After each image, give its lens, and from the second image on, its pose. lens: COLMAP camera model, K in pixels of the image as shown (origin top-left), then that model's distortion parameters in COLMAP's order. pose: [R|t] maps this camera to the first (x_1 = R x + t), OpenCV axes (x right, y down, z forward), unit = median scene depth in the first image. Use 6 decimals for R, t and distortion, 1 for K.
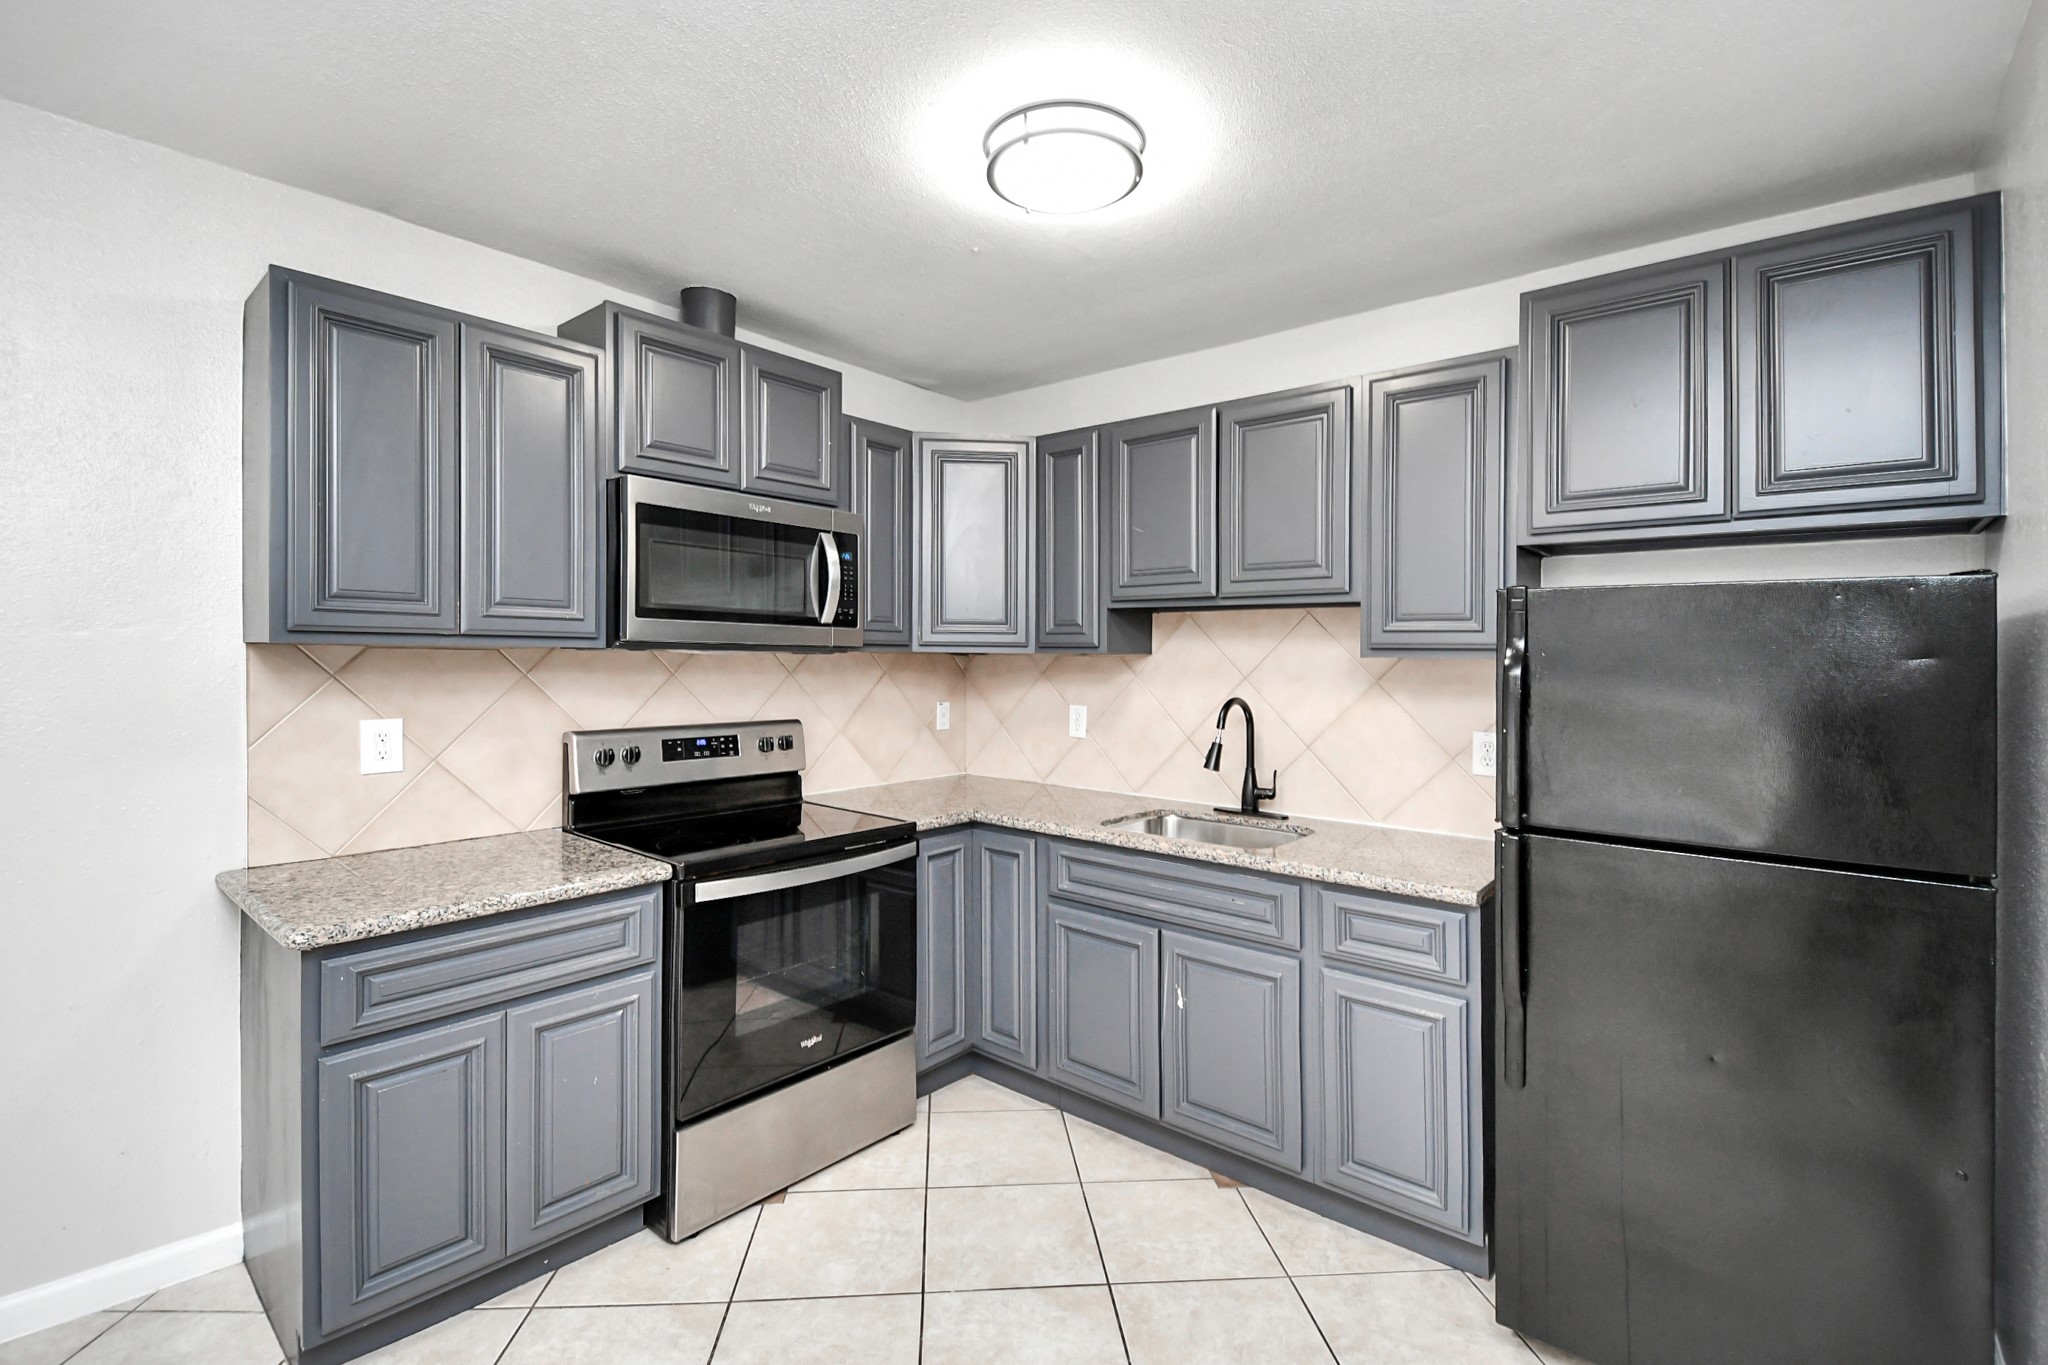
lens RADIAL K [[922.9, 0, 1023.2], [0, 922.9, 672.4], [0, 0, 1]] dist [0.011326, -0.021500]
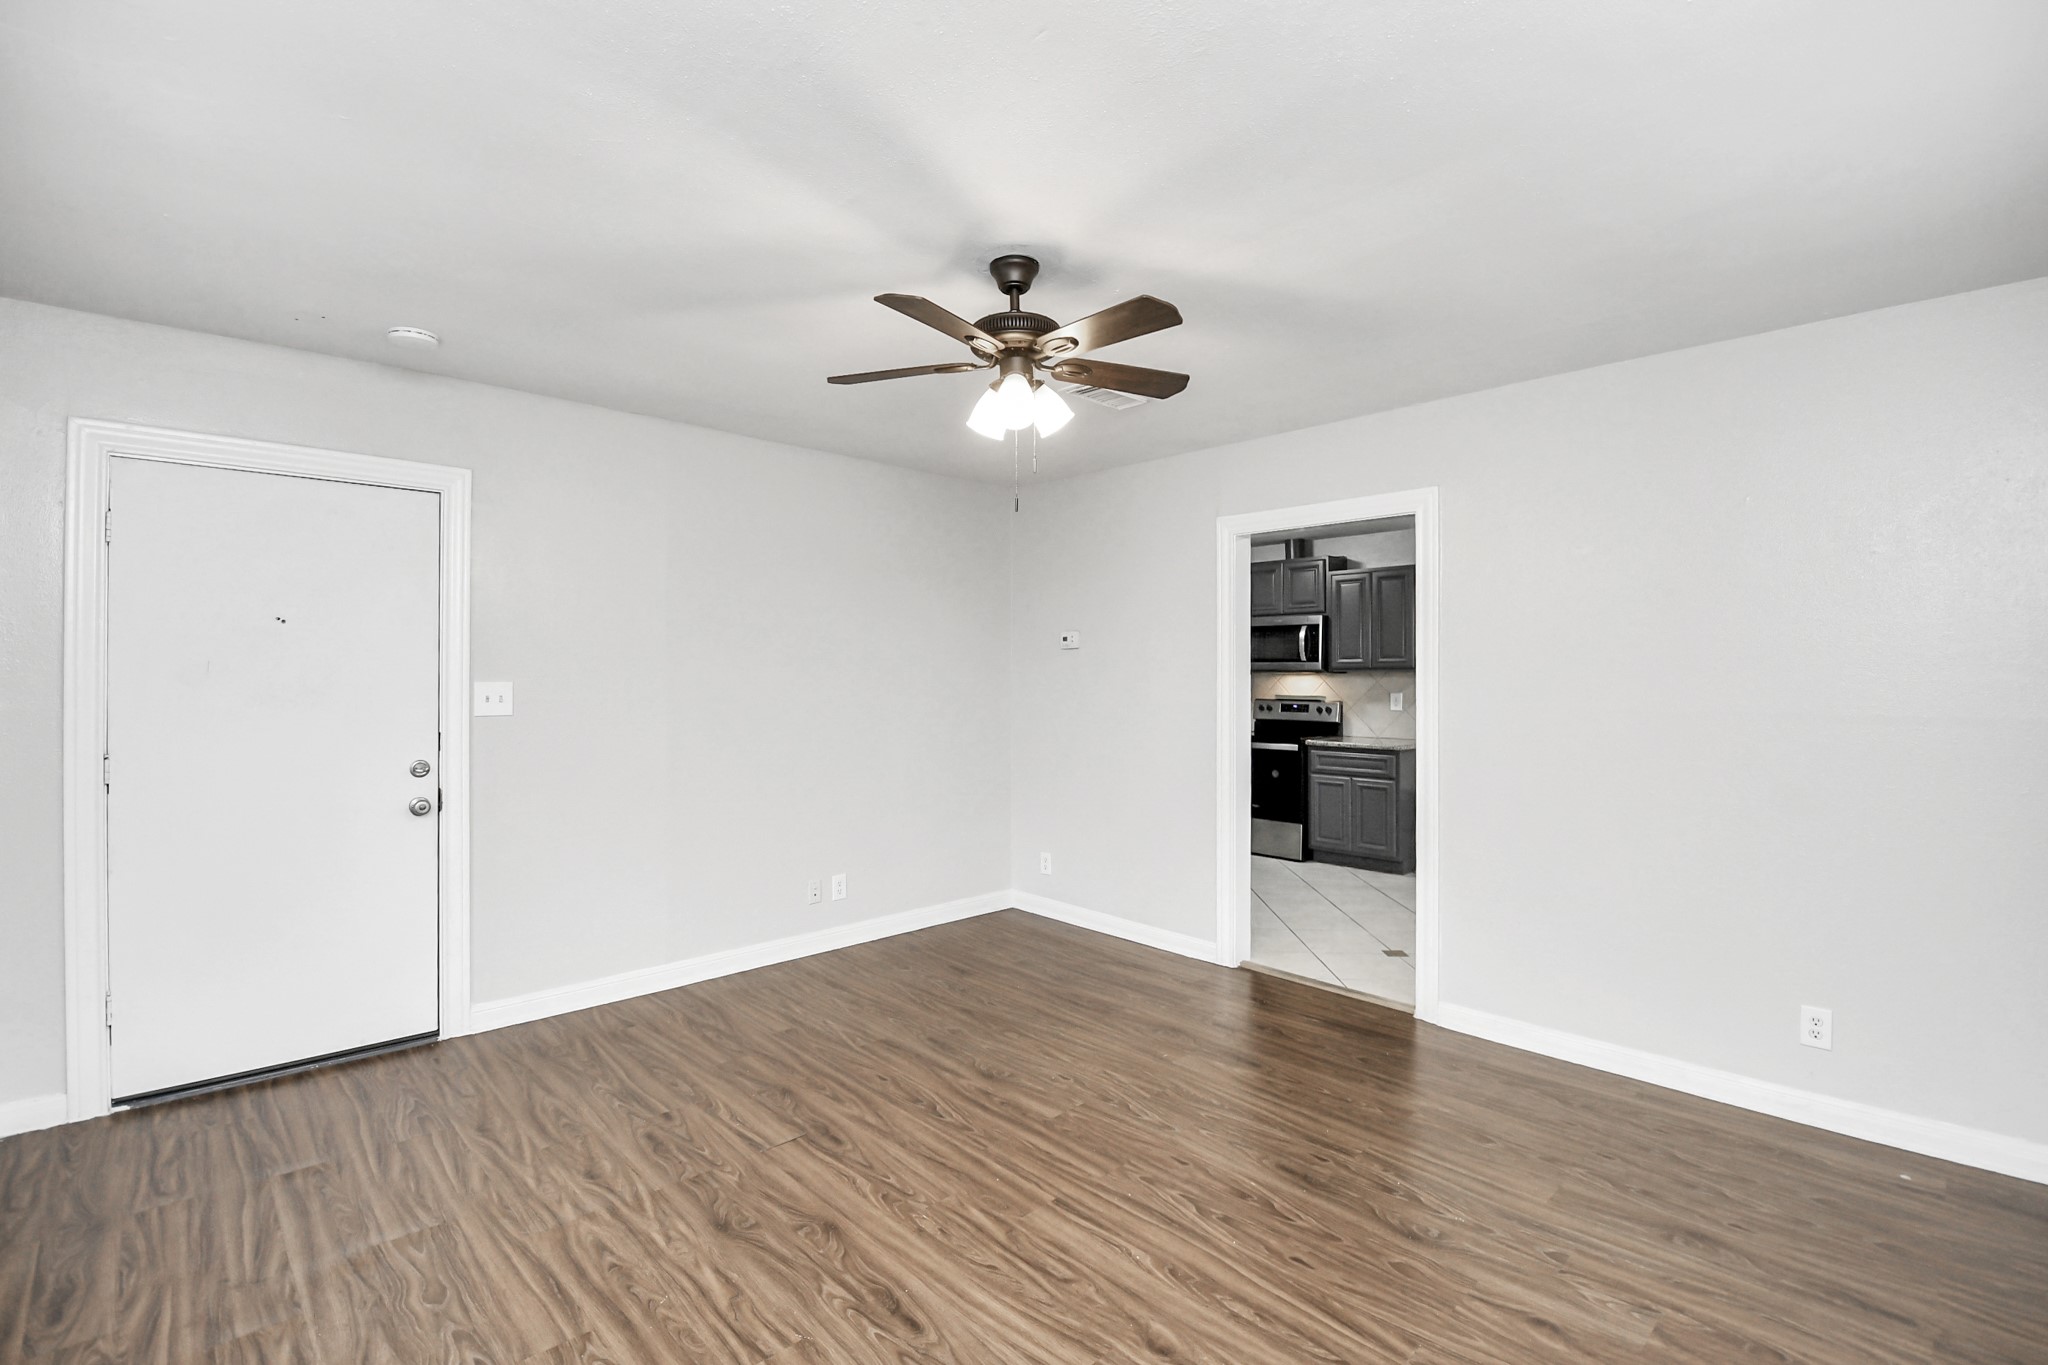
lens RADIAL K [[921.3, 0, 1032.4], [0, 921.3, 666.5], [0, 0, 1]] dist [0.014534, -0.019946]
pose [[-0.095118, -0.020349, -0.995258, 2.449848], [-0.020936, 0.999611, -0.018437, 0.026801], [0.995246, 0.019083, -0.095507, 0.512871]]
